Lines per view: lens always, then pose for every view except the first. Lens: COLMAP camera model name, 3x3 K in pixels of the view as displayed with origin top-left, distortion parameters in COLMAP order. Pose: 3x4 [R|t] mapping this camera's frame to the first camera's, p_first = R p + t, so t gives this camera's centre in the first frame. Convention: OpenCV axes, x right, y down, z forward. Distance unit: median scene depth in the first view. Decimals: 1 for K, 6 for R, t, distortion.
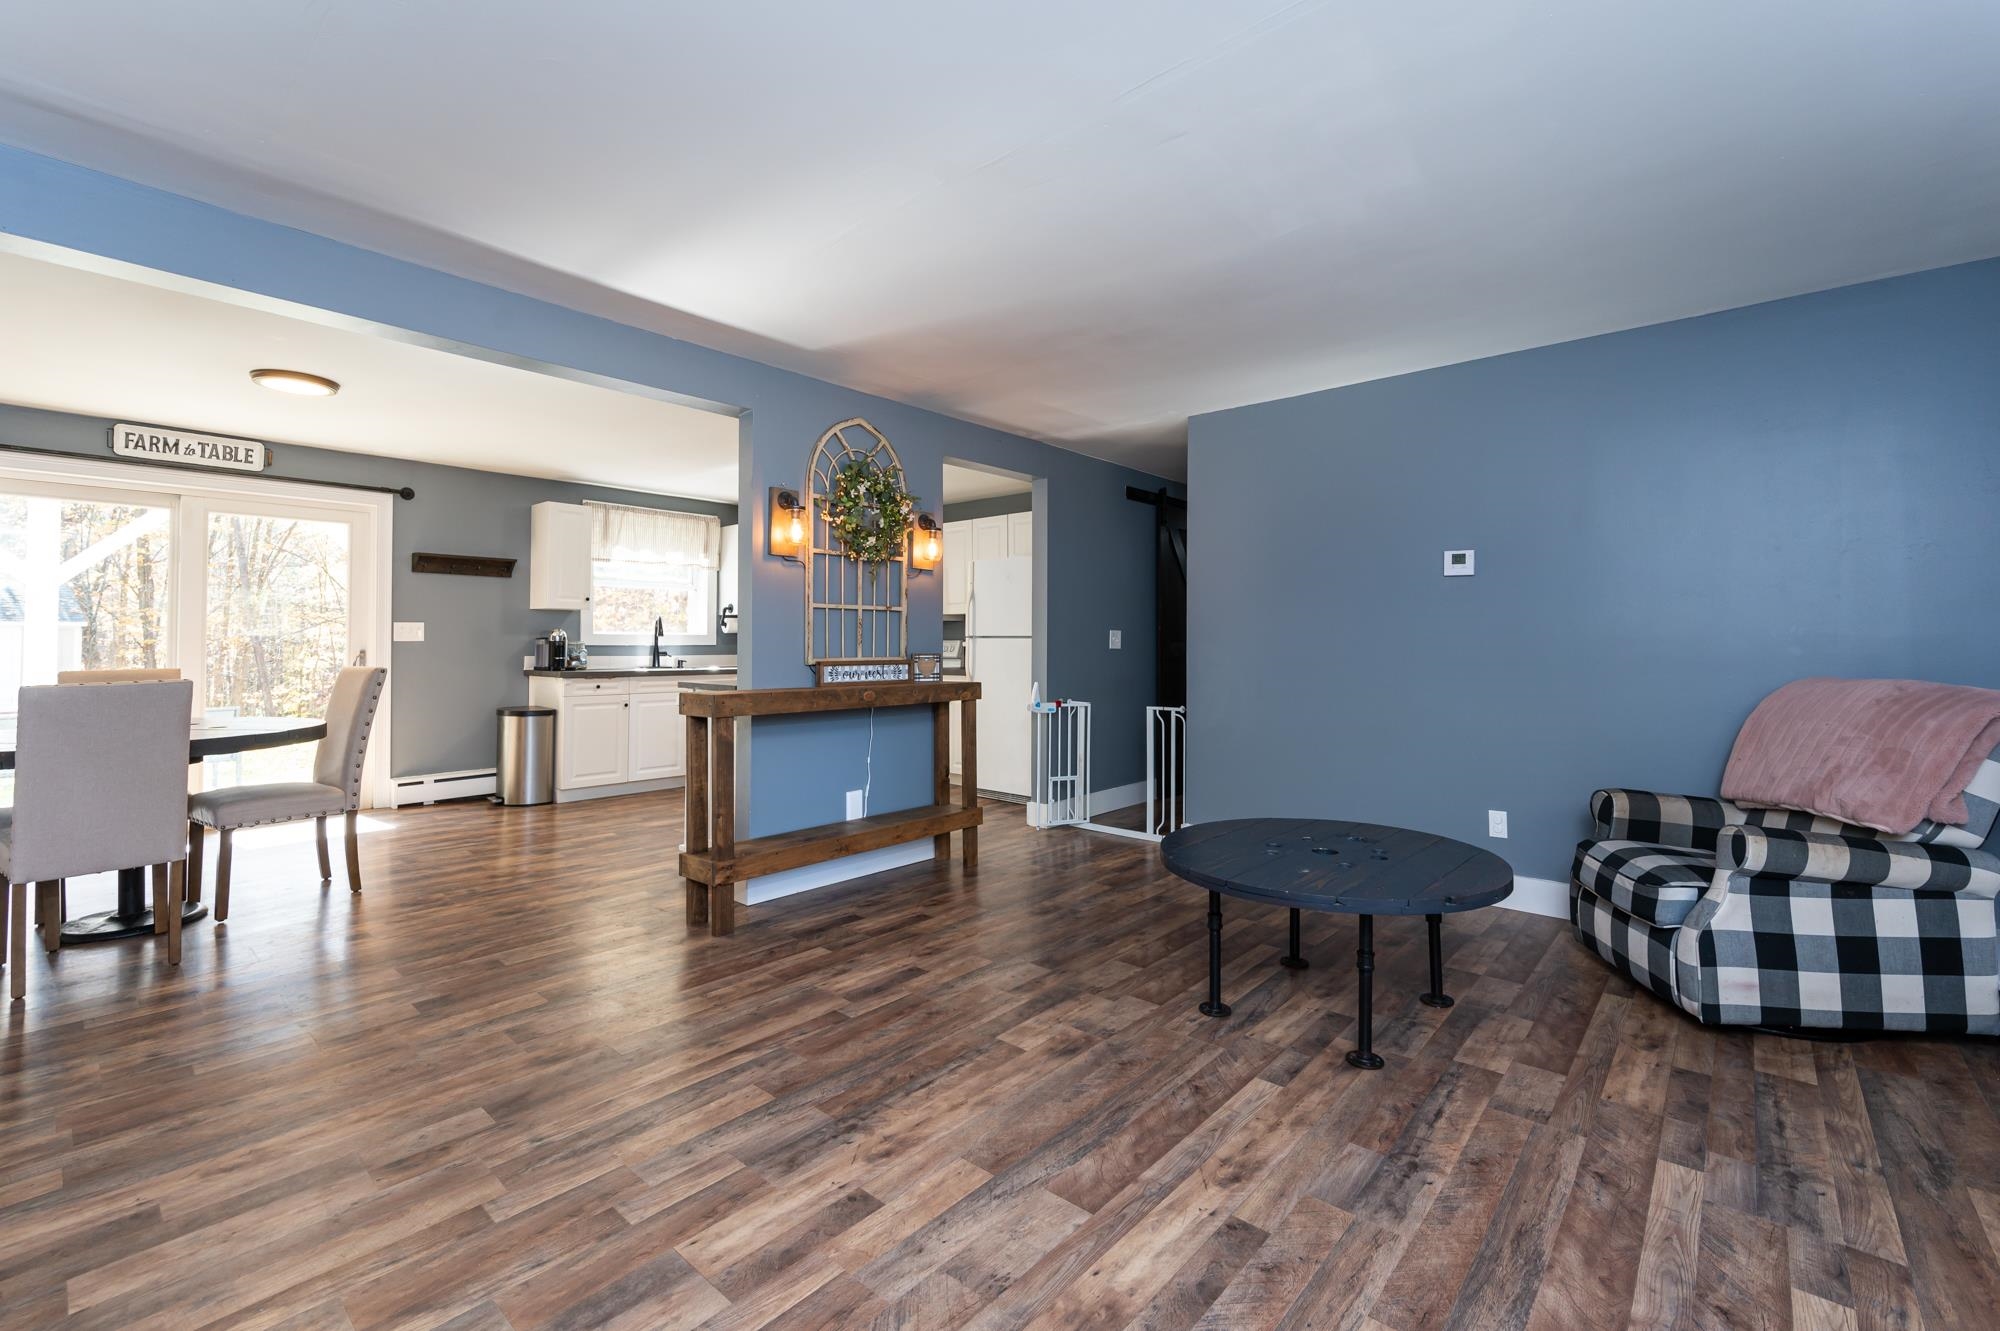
lens RADIAL K [[833.9, 0, 1033.4], [0, 833.9, 619.3], [0, 0, 1]] dist [-0.001839, -0.002865]
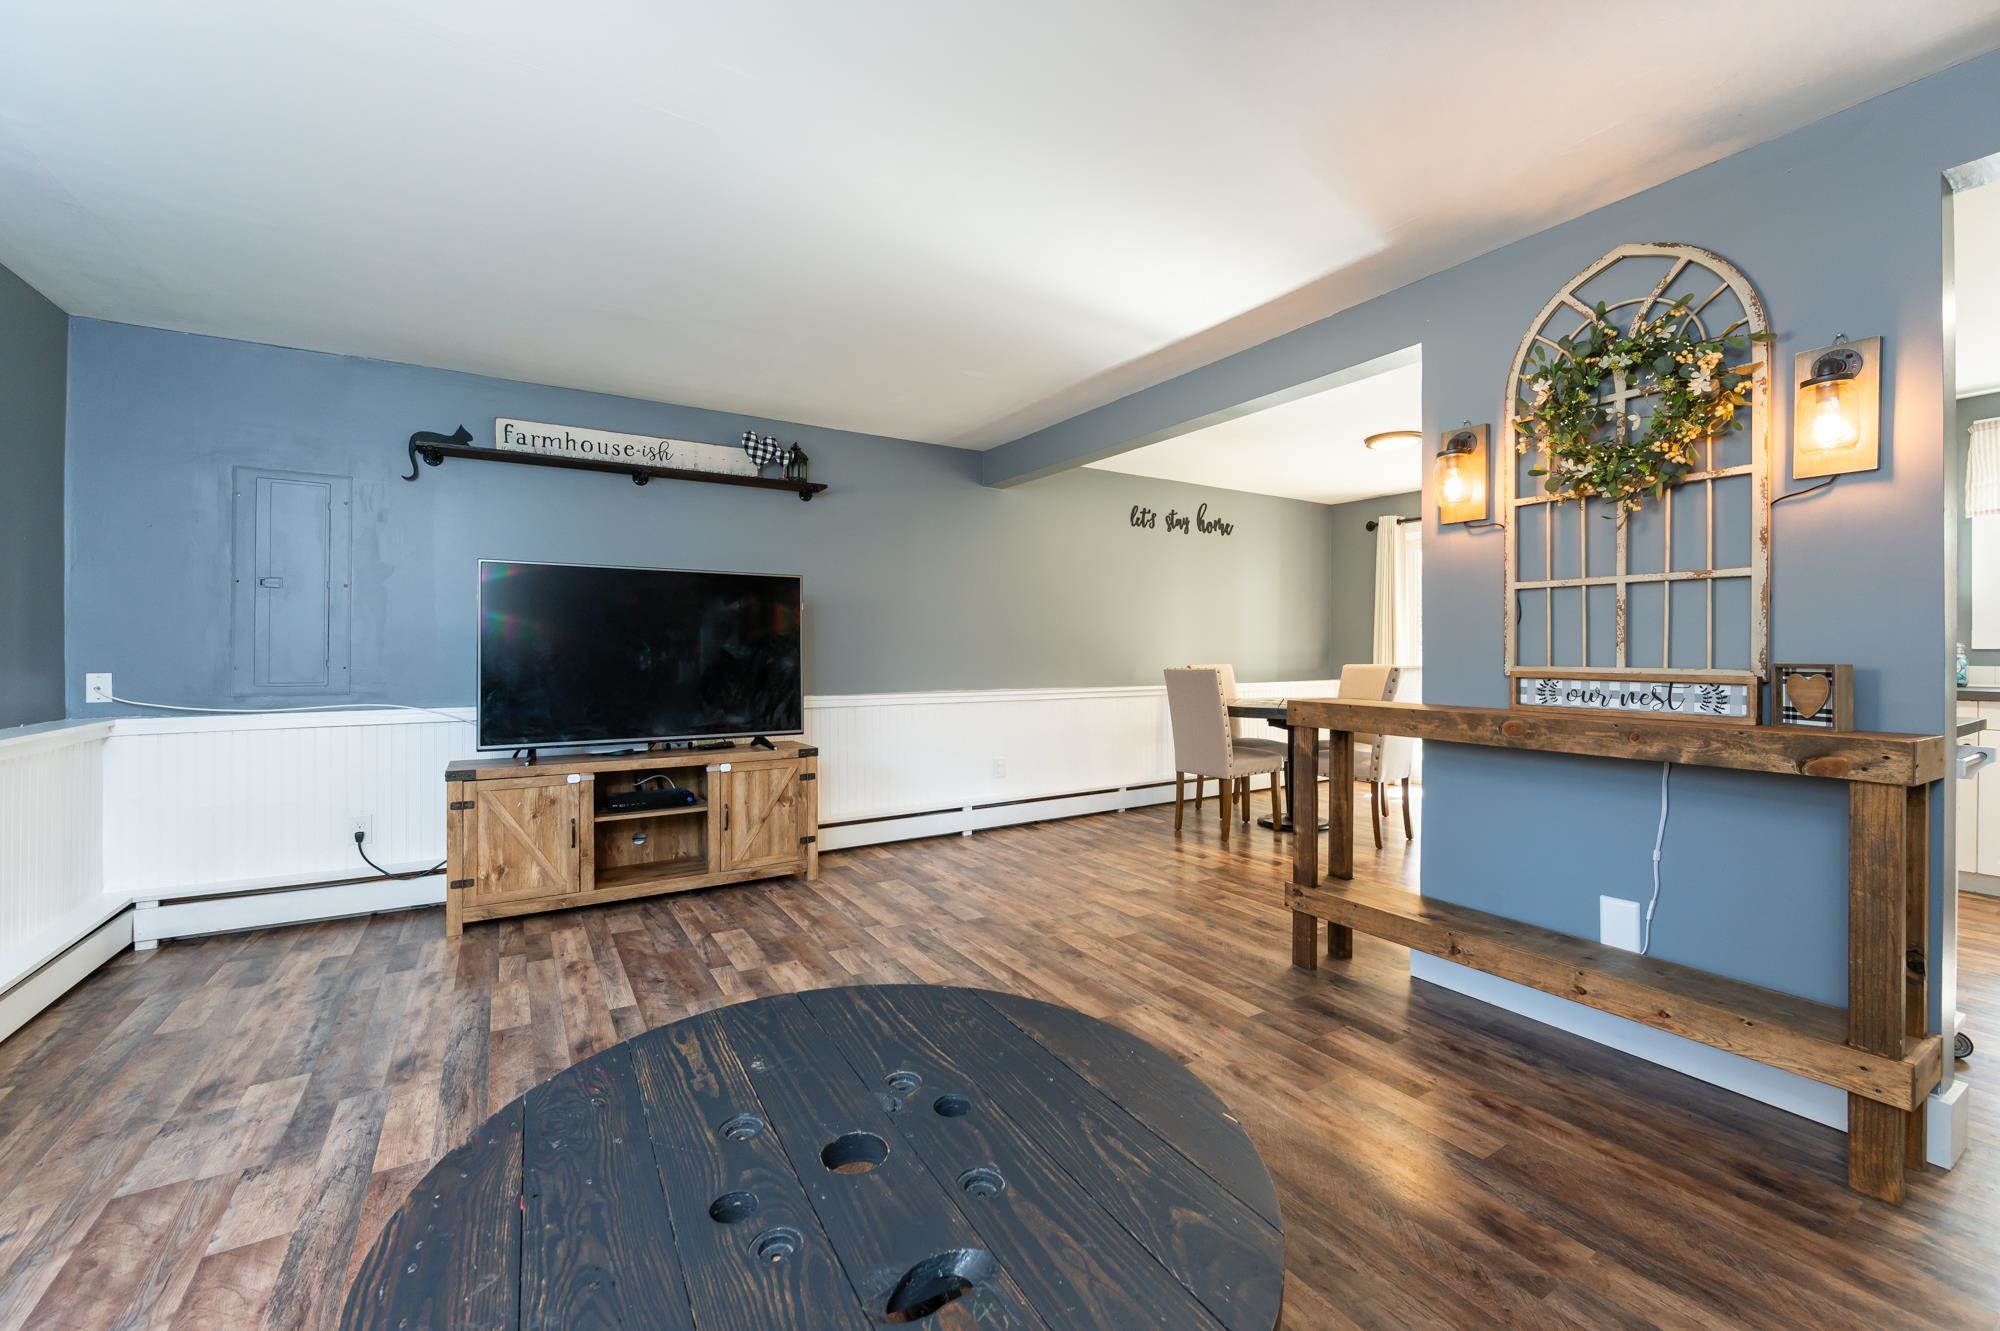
lens RADIAL K [[833.9, 0, 1009.7], [0, 833.9, 642.0], [0, 0, 1]] dist [-0.001839, -0.002865]
pose [[-0.317931, -0.008813, -0.948073, 0.464539], [0.029661, 0.999375, -0.019237, 0.026546], [0.947650, -0.034236, -0.317470, 0.783939]]
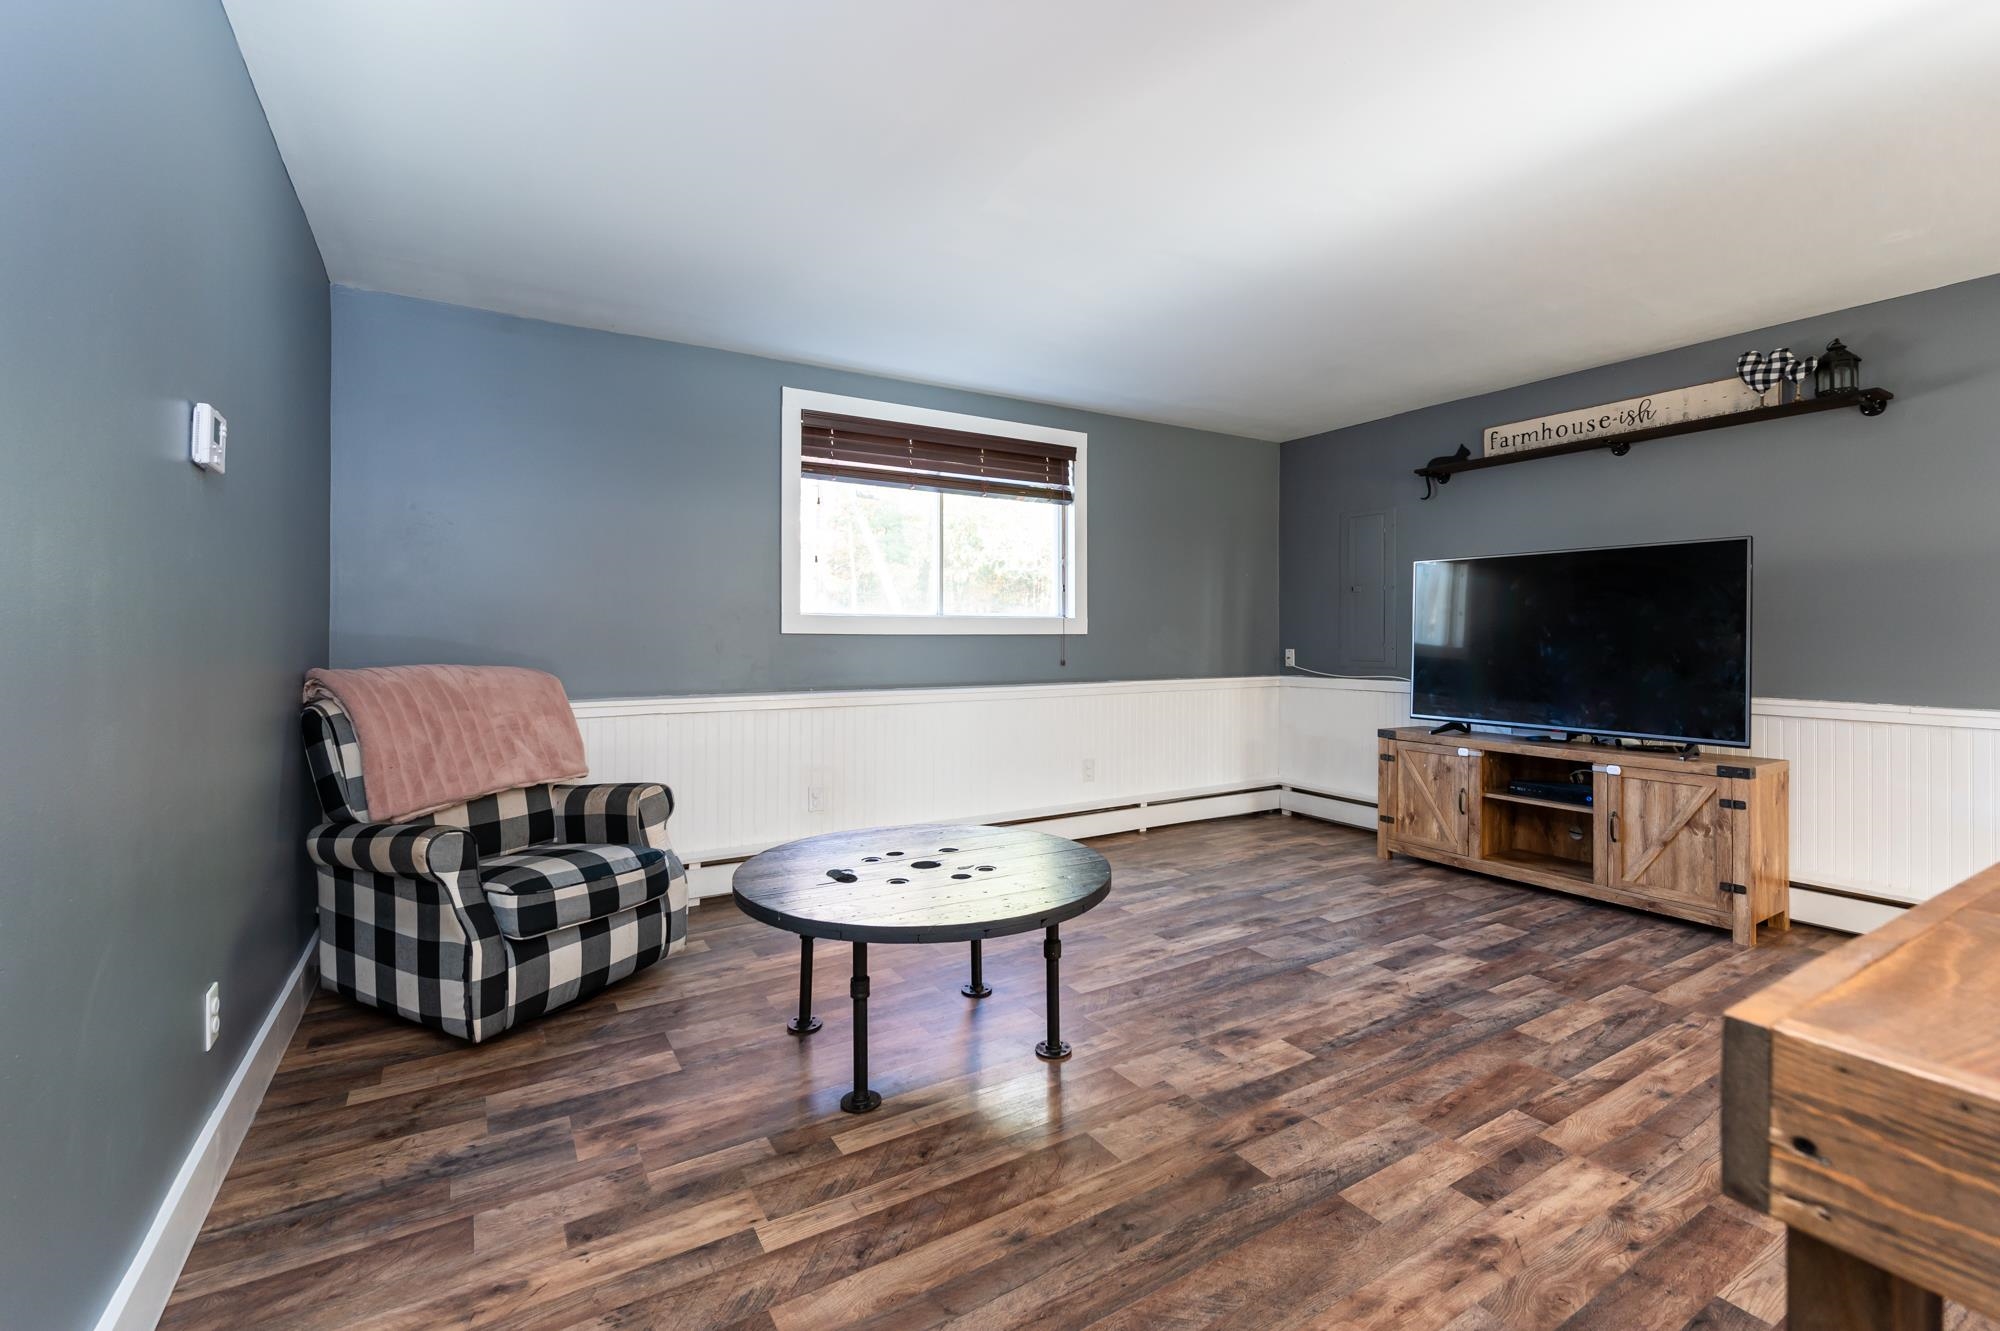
lens RADIAL K [[865.6, 0, 987.5], [0, 865.6, 651.3], [0, 0, 1]] dist [-0.010604, 0.000182]
pose [[-0.939456, -0.005615, 0.342625, -0.016240], [-0.009972, 0.999890, -0.010955, 0.038031], [-0.342526, -0.013708, -0.939408, 1.177310]]
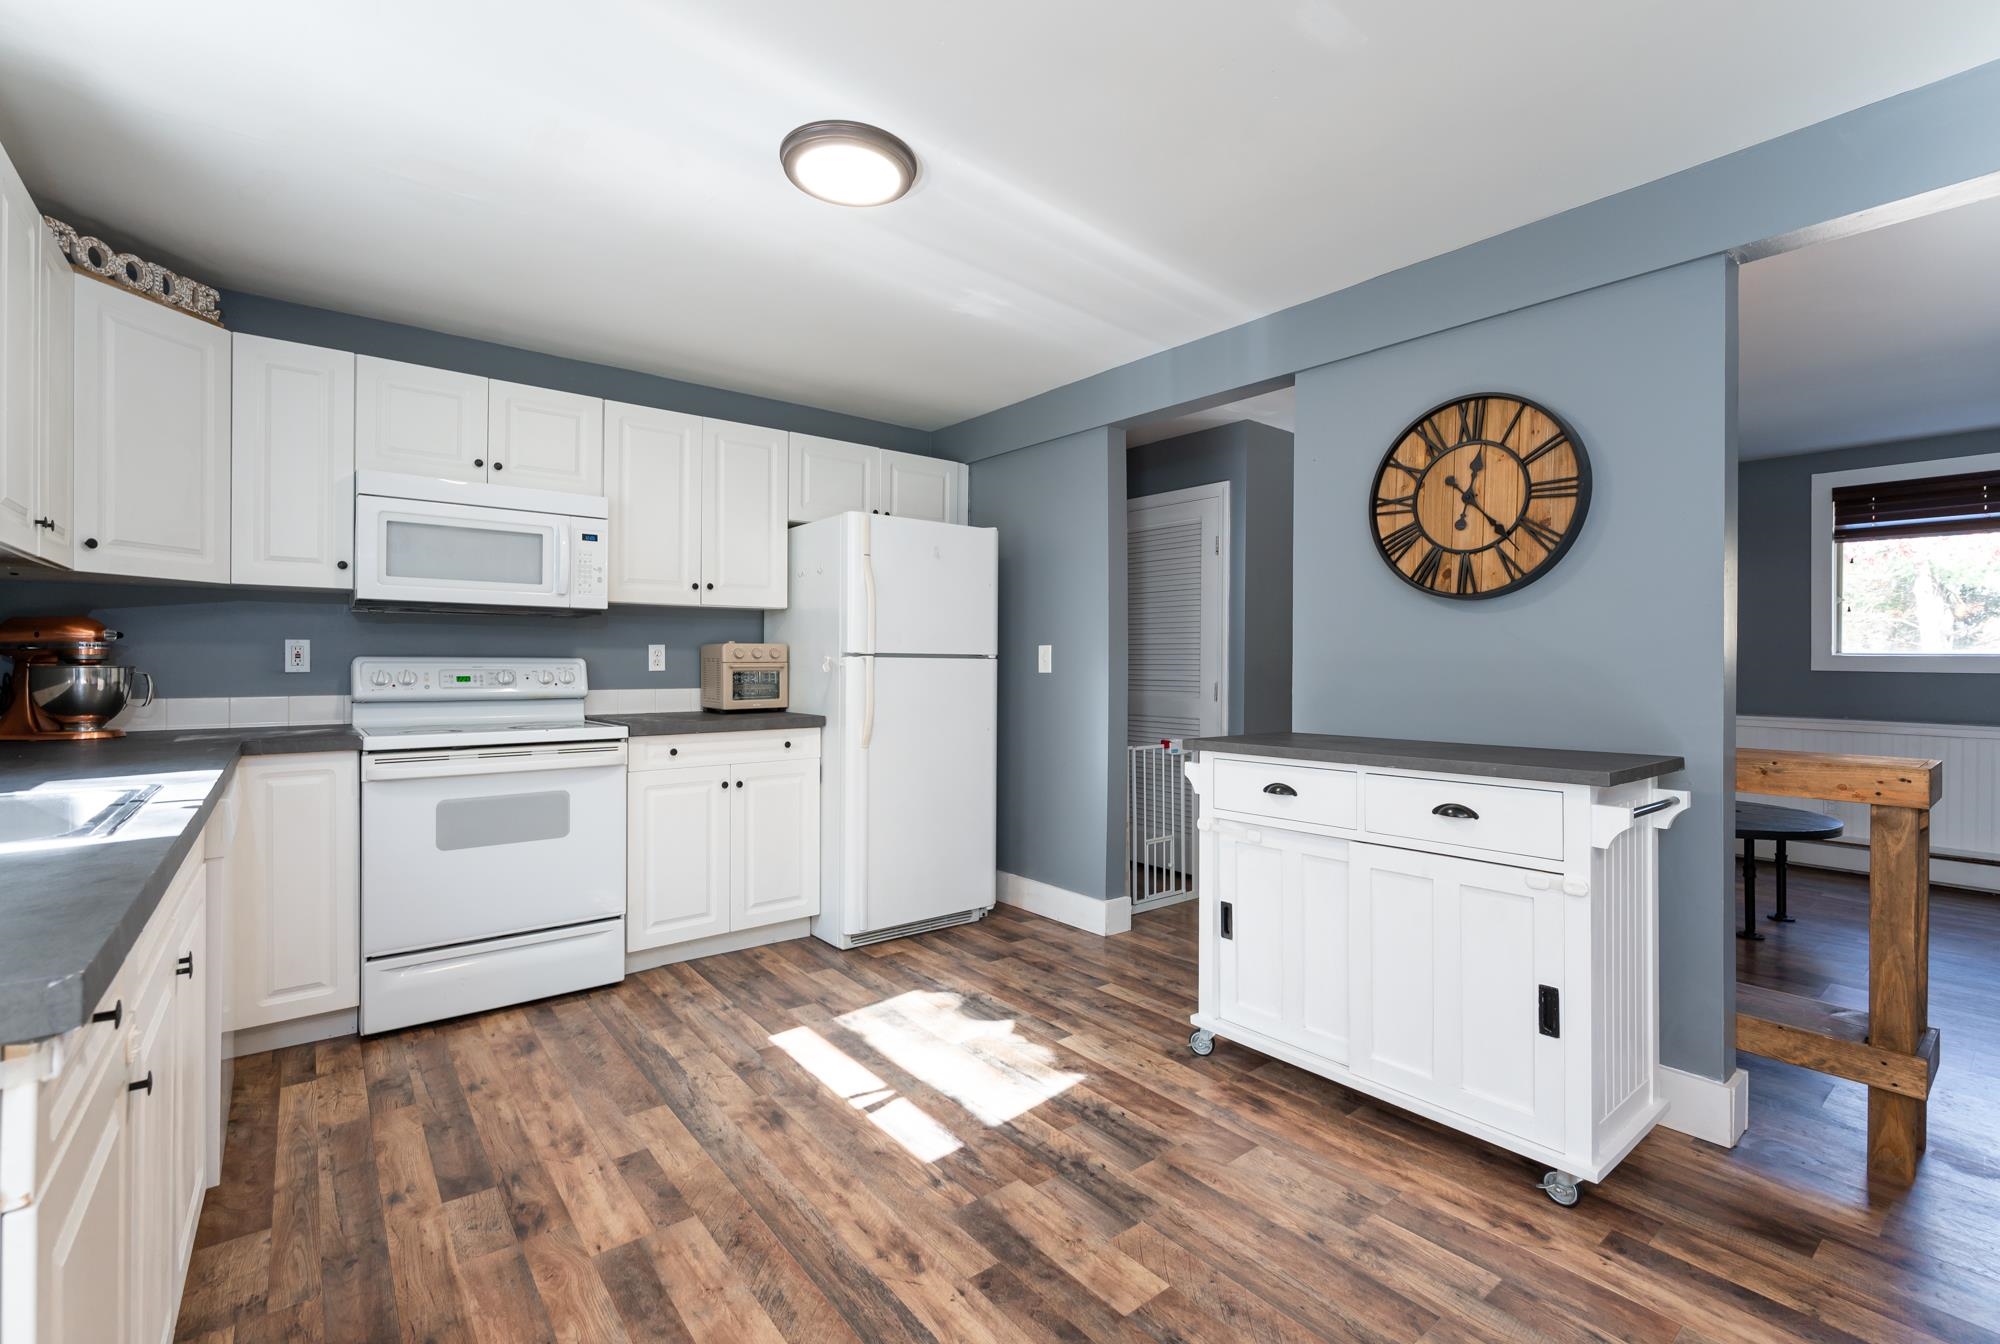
lens RADIAL K [[875.4, 0, 995.6], [0, 875.4, 661.3], [0, 0, 1]] dist [-0.006568, 0.000116]
pose [[0.220373, -0.000884, 0.975415, -0.881048], [-0.034044, 0.999383, 0.008597, 0.025802], [-0.974821, -0.035102, 0.220207, 1.184497]]
